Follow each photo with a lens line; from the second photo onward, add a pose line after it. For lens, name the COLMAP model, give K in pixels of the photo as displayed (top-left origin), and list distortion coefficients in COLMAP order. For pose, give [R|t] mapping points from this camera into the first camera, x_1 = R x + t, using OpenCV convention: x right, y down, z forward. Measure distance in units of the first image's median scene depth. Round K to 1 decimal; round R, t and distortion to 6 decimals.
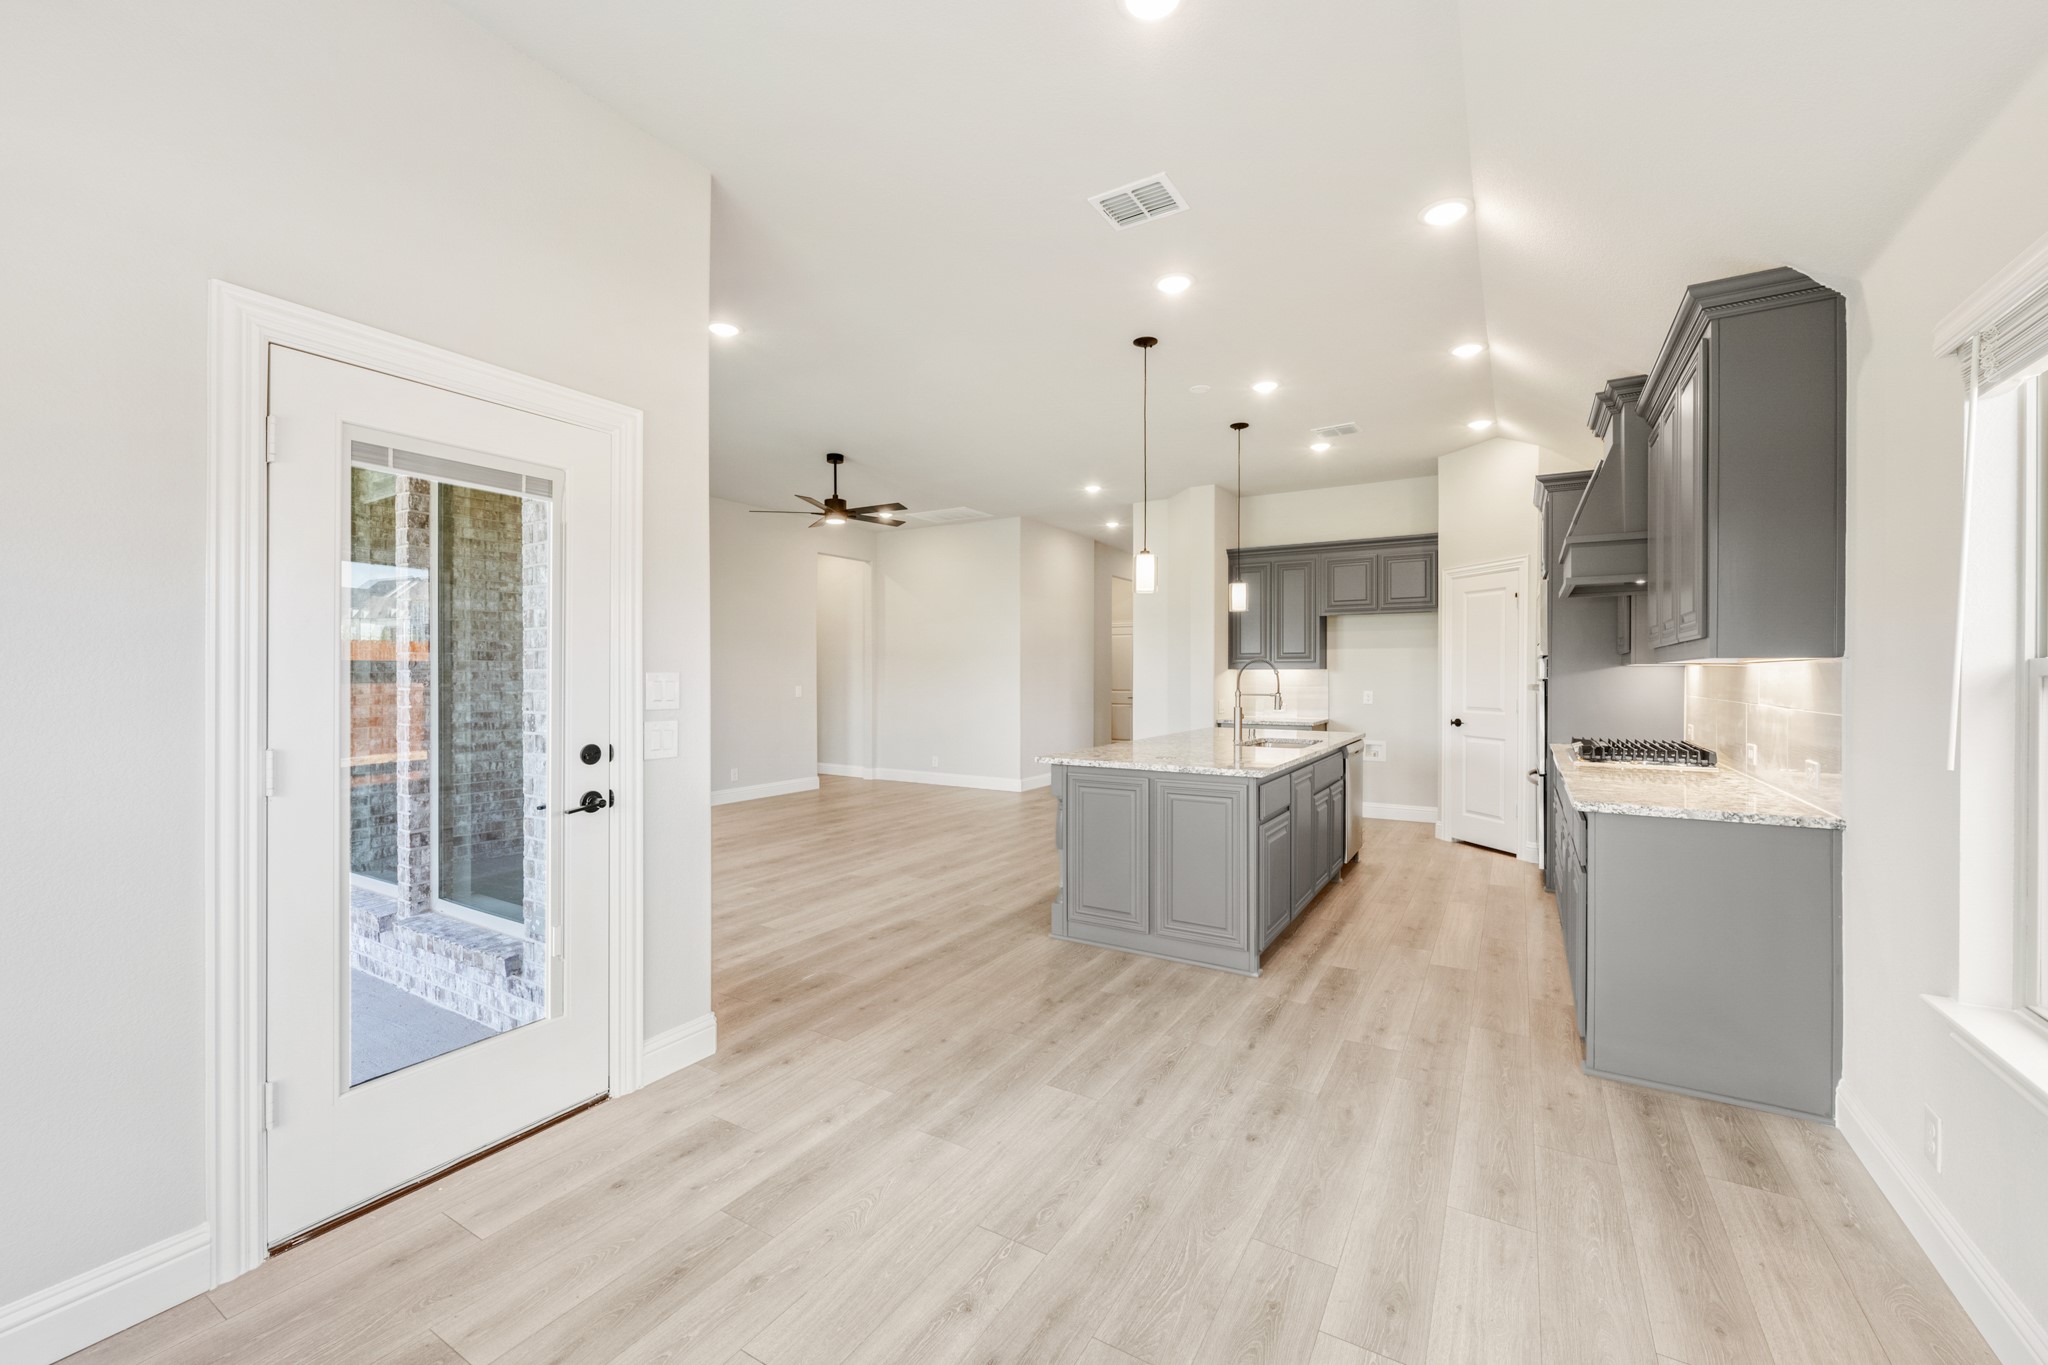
lens RADIAL K [[818.3, 0, 1024.0], [0, 818.3, 682.5], [0, 0, 1]] dist [0.061433, -0.000037]
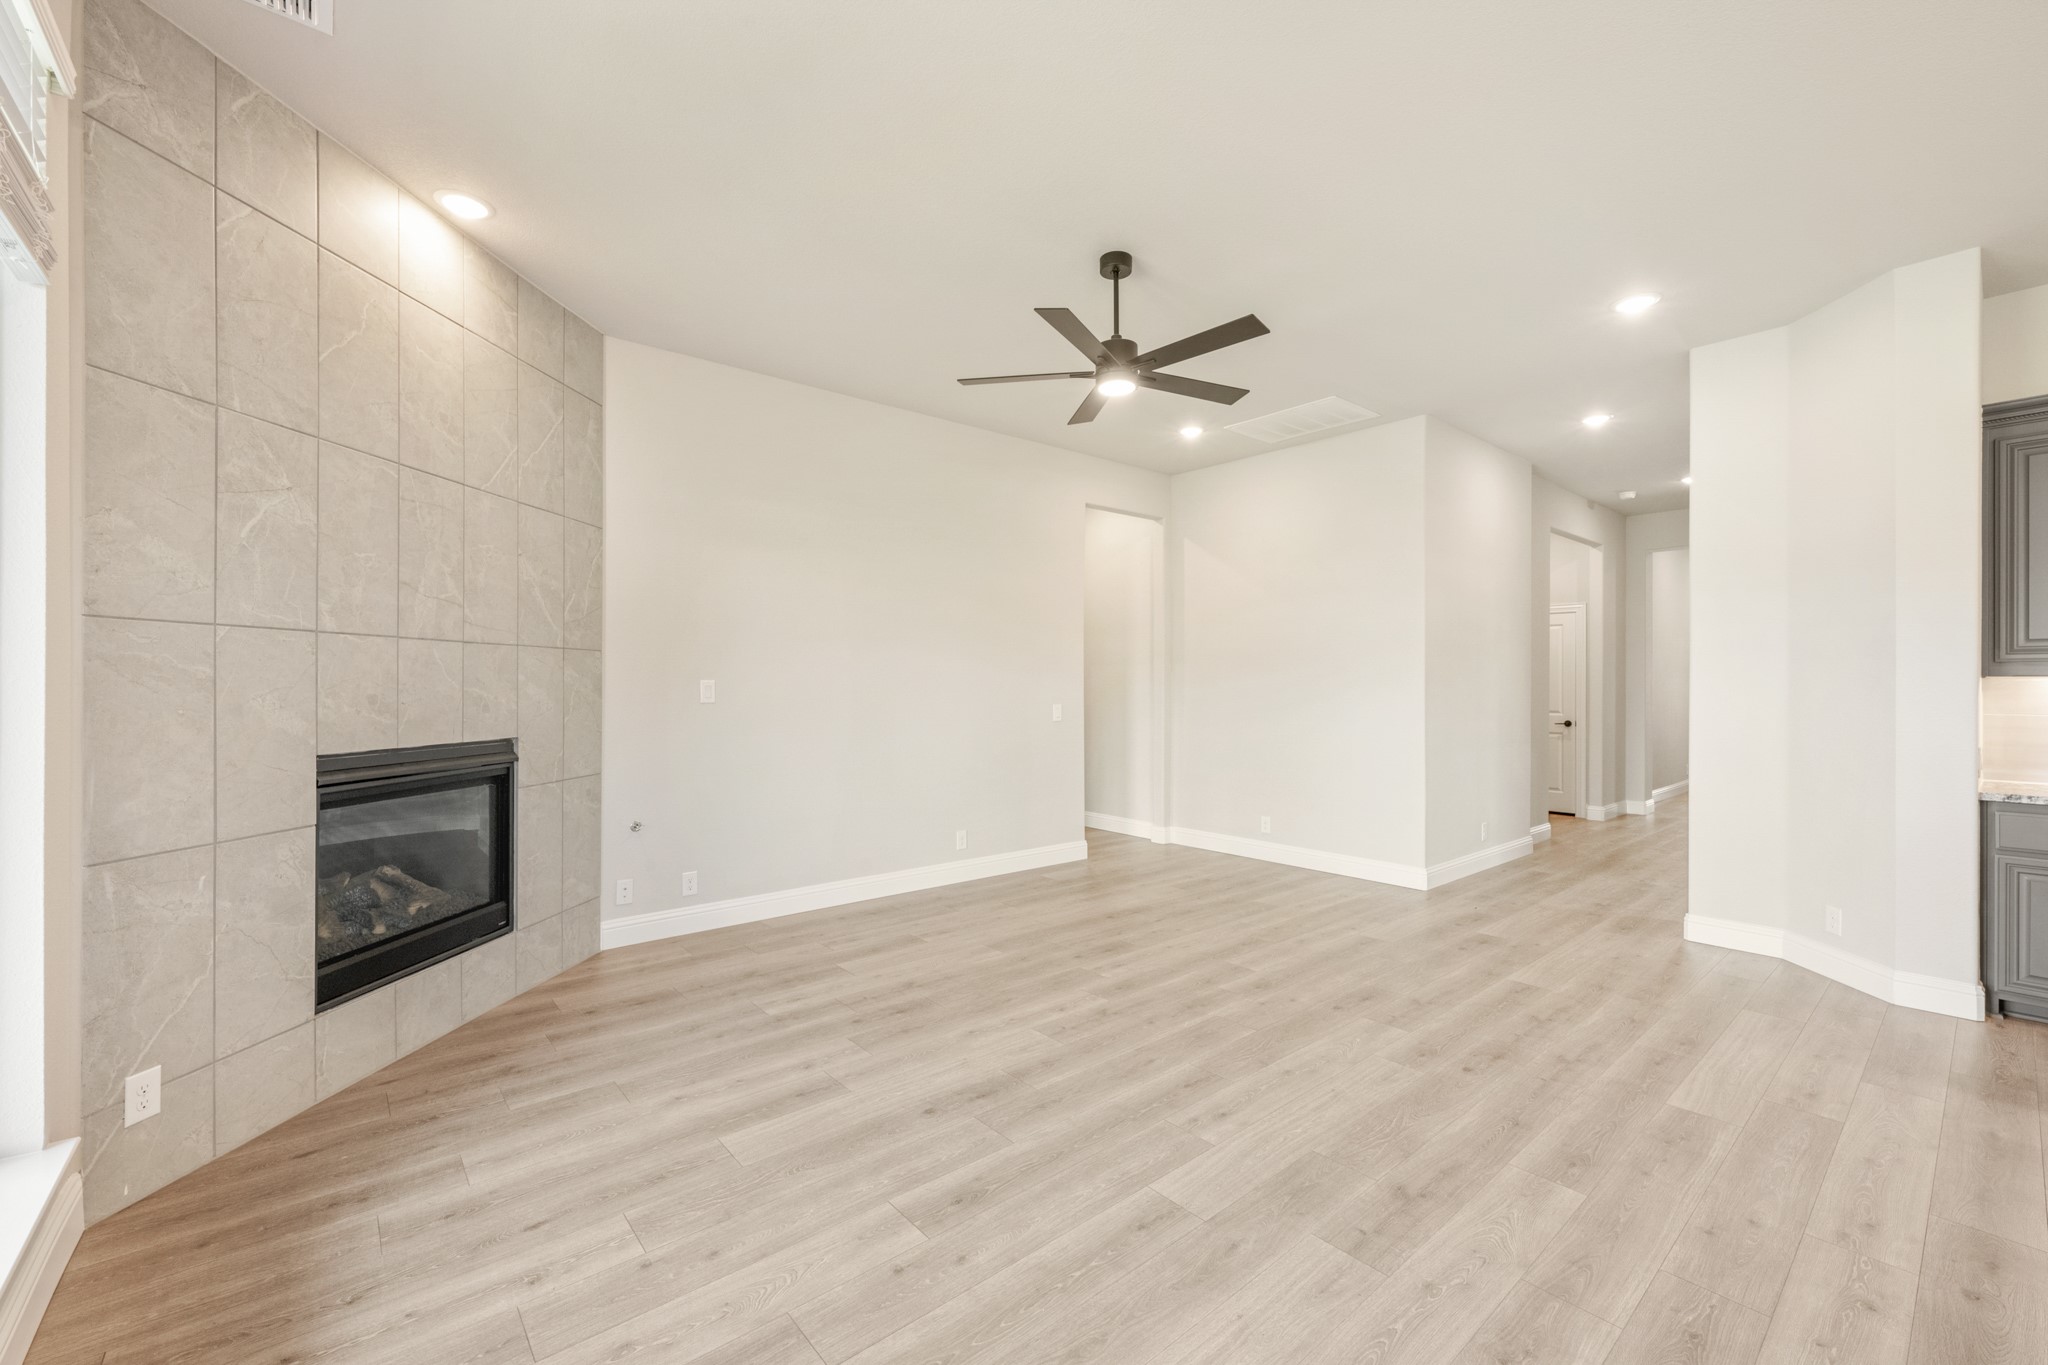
lens RADIAL K [[834.2, 0, 1024.0], [0, 834.2, 682.5], [0, 0, 1]] dist [-0.001037, -0.000044]
pose [[0.947804, -0.001460, -0.318850, -0.094937], [-0.001322, 0.999963, -0.008511, -0.006565], [0.318850, 0.008489, 0.947767, 0.395126]]
